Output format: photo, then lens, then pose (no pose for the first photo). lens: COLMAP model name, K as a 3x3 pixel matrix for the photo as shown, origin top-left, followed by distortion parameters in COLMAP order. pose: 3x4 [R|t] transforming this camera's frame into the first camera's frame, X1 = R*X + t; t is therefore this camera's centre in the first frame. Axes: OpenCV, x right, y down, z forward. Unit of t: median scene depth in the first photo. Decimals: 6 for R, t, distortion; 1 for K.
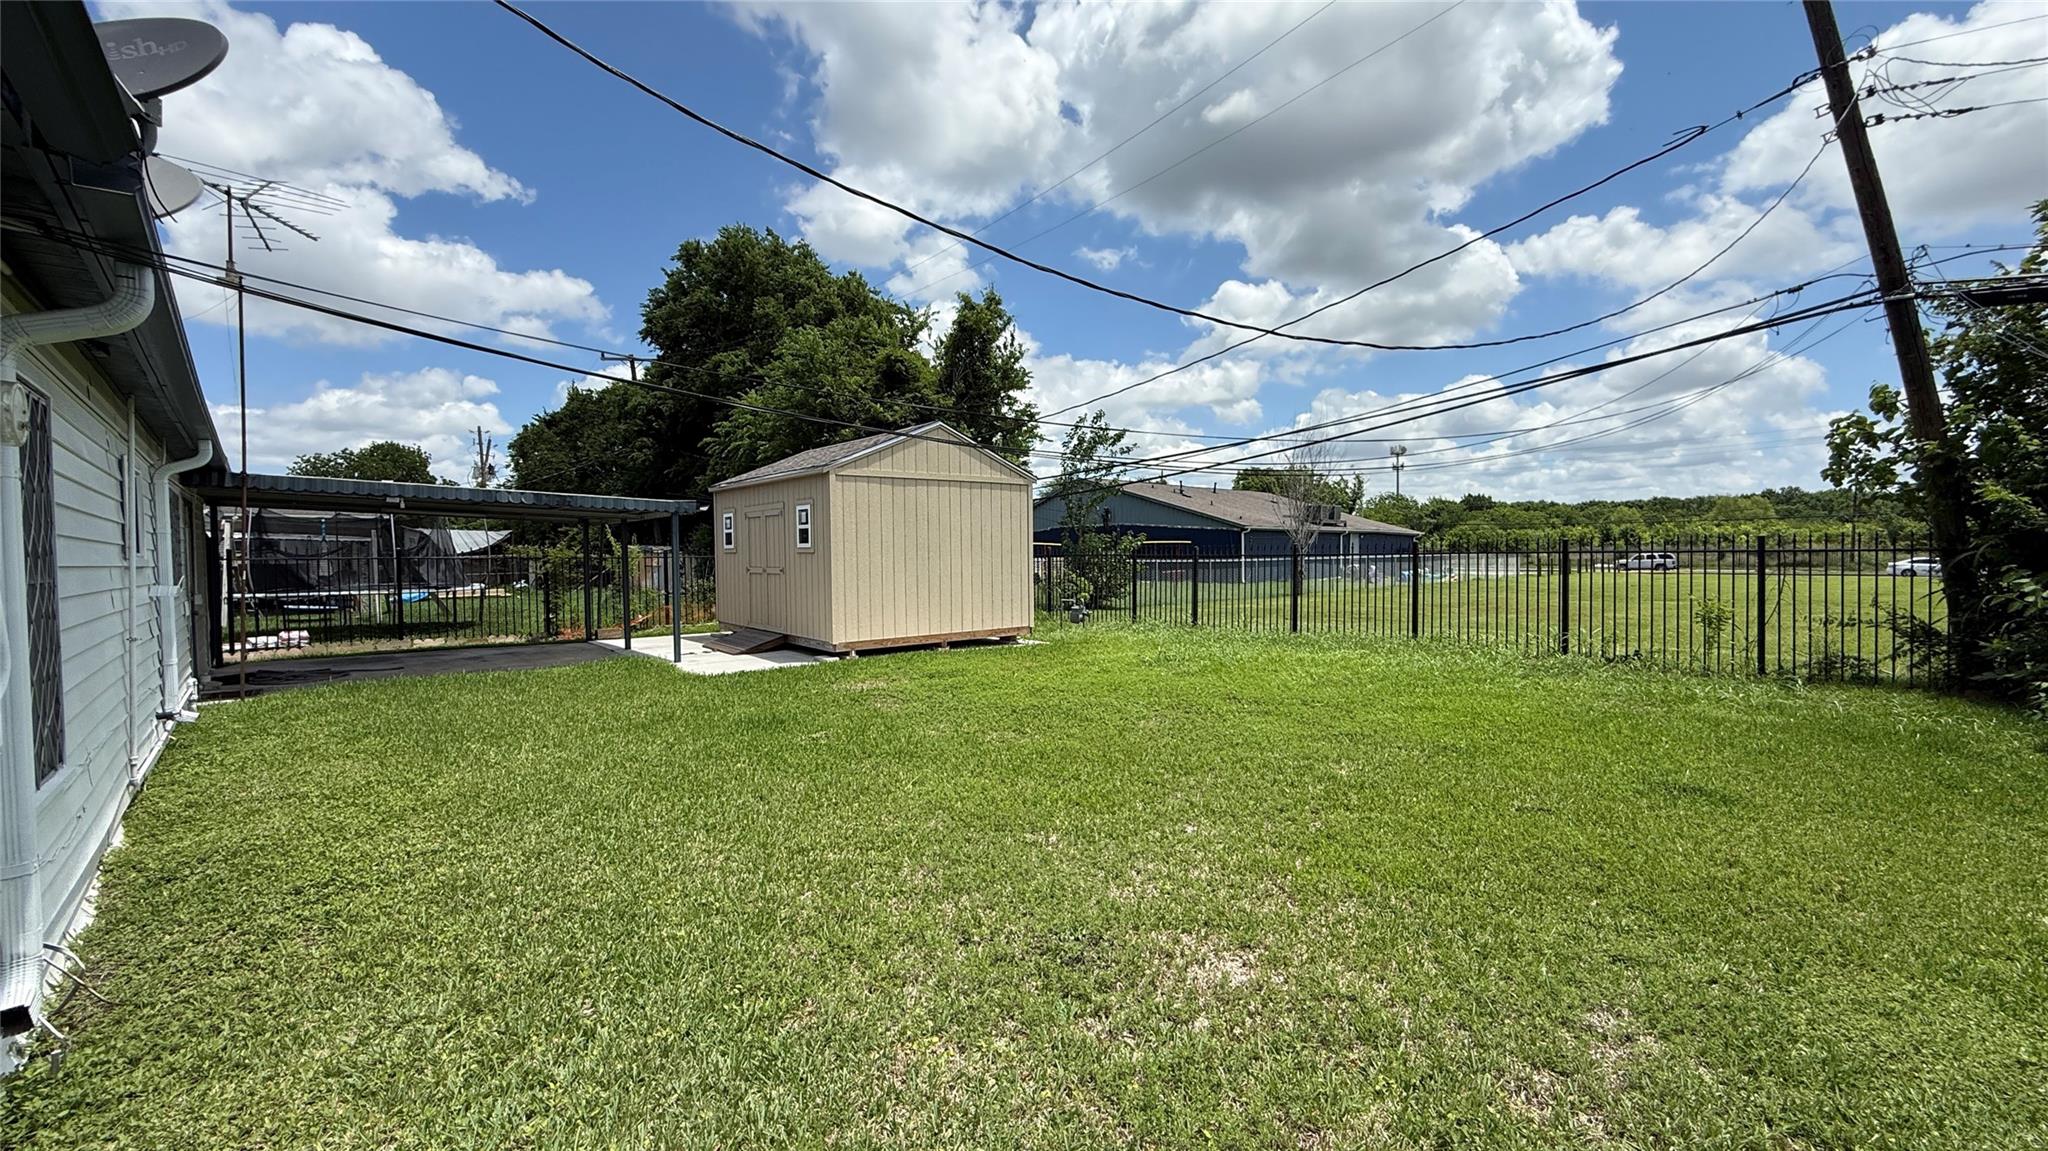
lens RADIAL K [[815.3, 0, 1030.0], [0, 815.3, 569.0], [0, 0, 1]] dist [-0.001038, -0.005107]
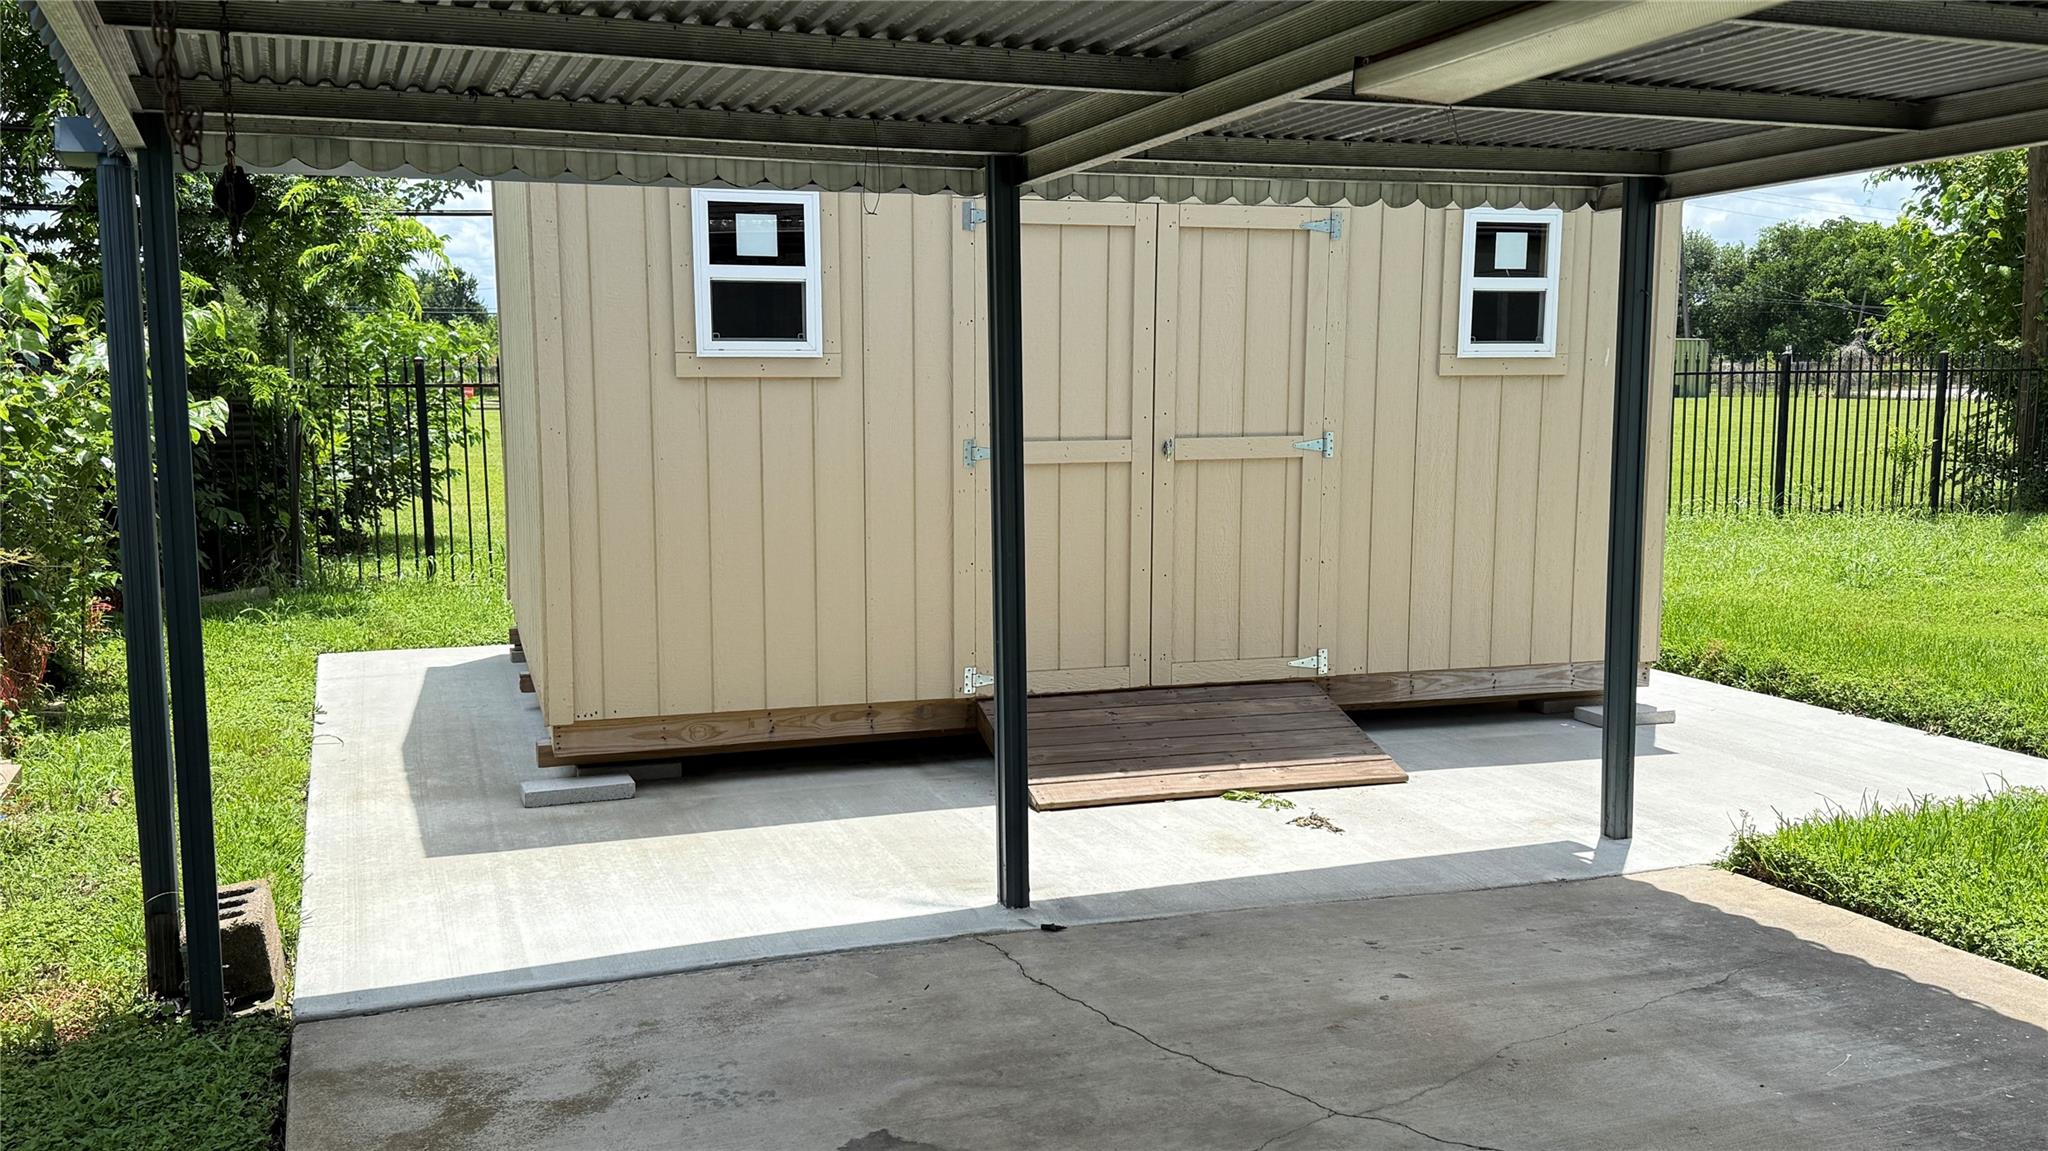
lens RADIAL K [[1779.8, 0, 1026.5], [0, 1779.8, 590.3], [0, 0, 1]] dist [0.166350, -0.326220]
pose [[0.362536, -0.115629, 0.924769, -0.621145], [0.014577, 0.992856, 0.118427, -0.015126], [-0.931856, -0.029454, 0.361631, 0.613291]]
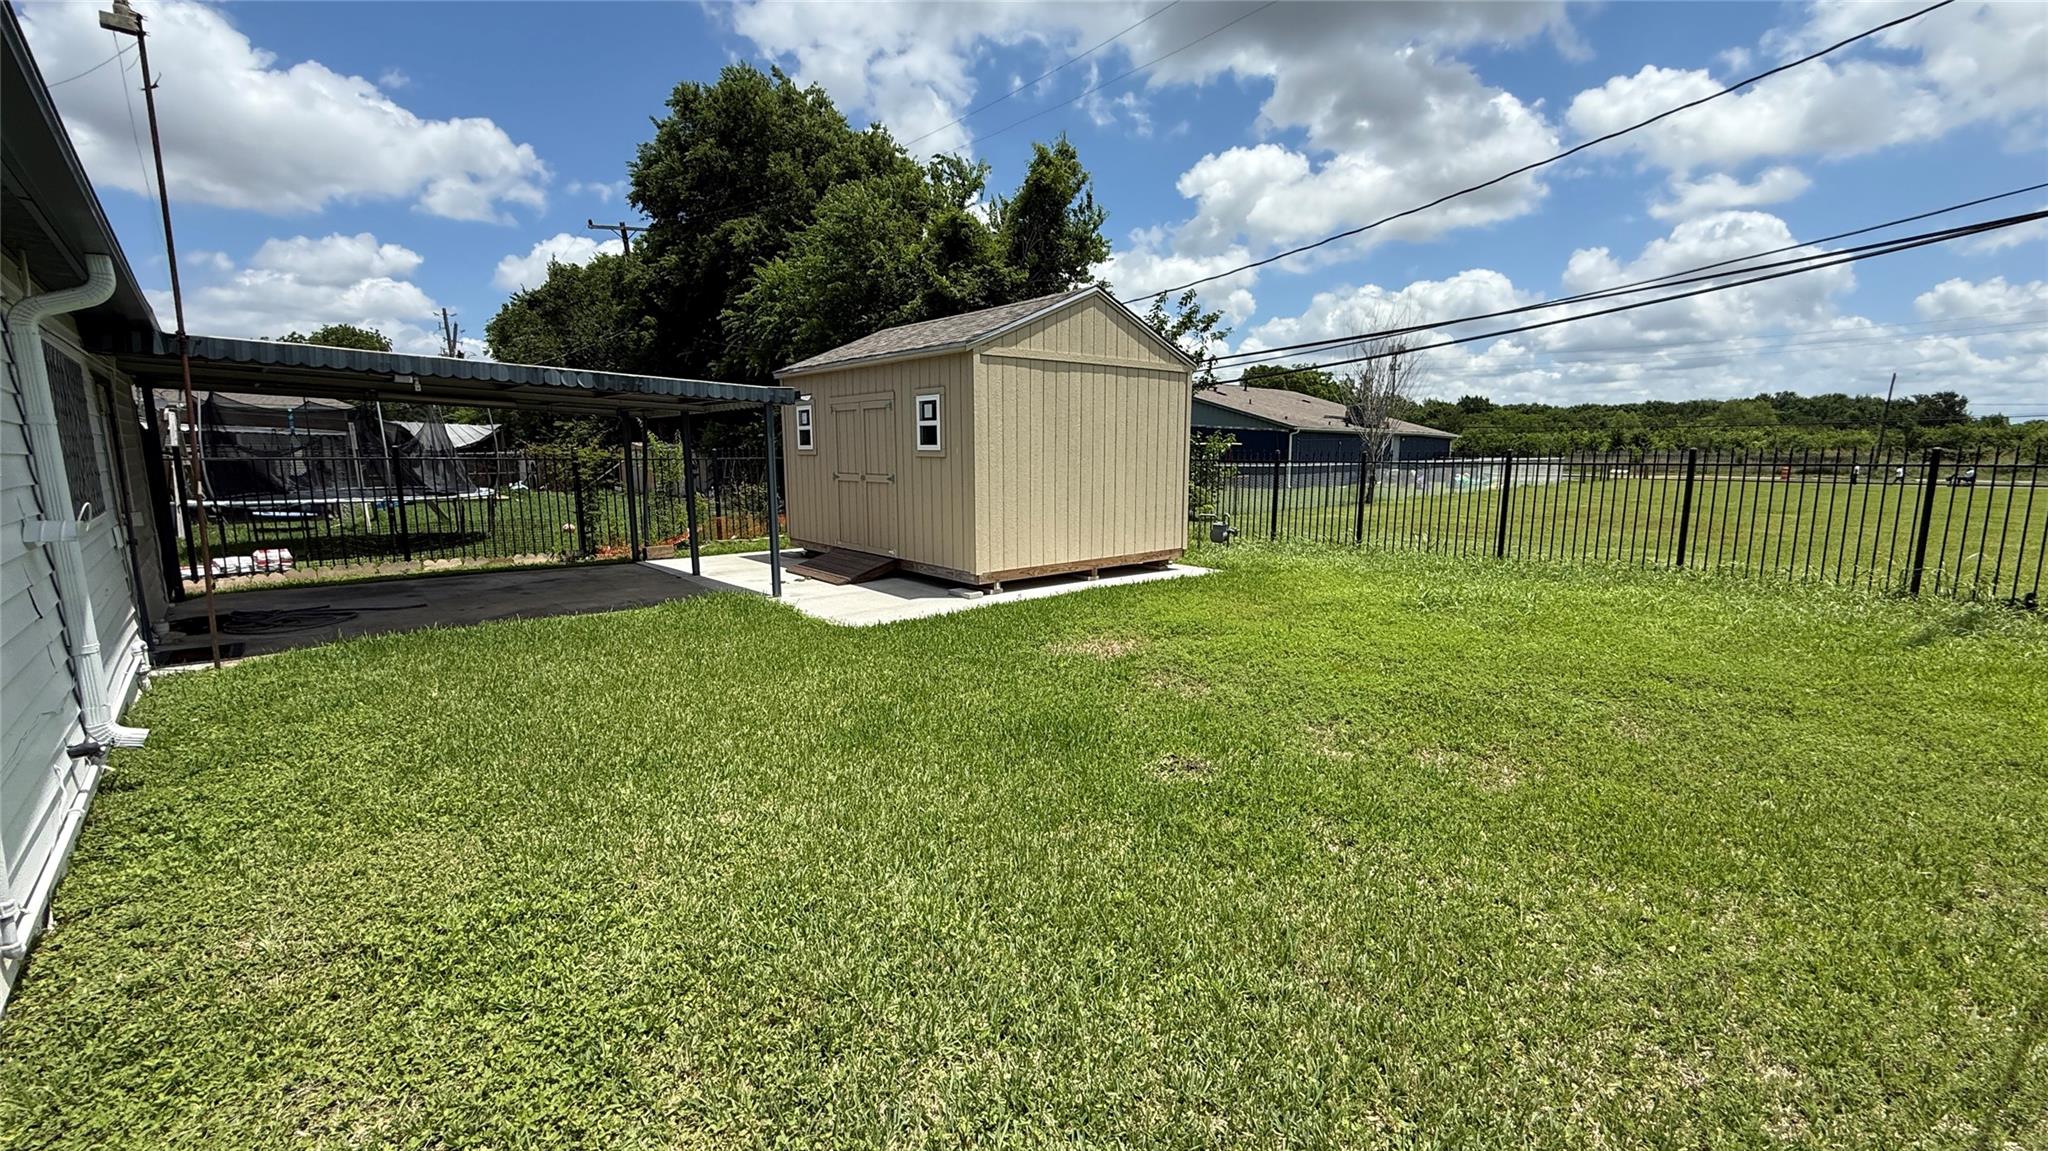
lens RADIAL K [[817.8, 0, 1020.0], [0, 817.8, 572.9], [0, 0, 1]] dist [0.000112, 0.000306]
pose [[0.999869, 0.006242, 0.014901, -0.133320], [-0.008067, 0.992029, 0.125749, -0.006094], [-0.013997, -0.125852, 0.991950, 0.137715]]
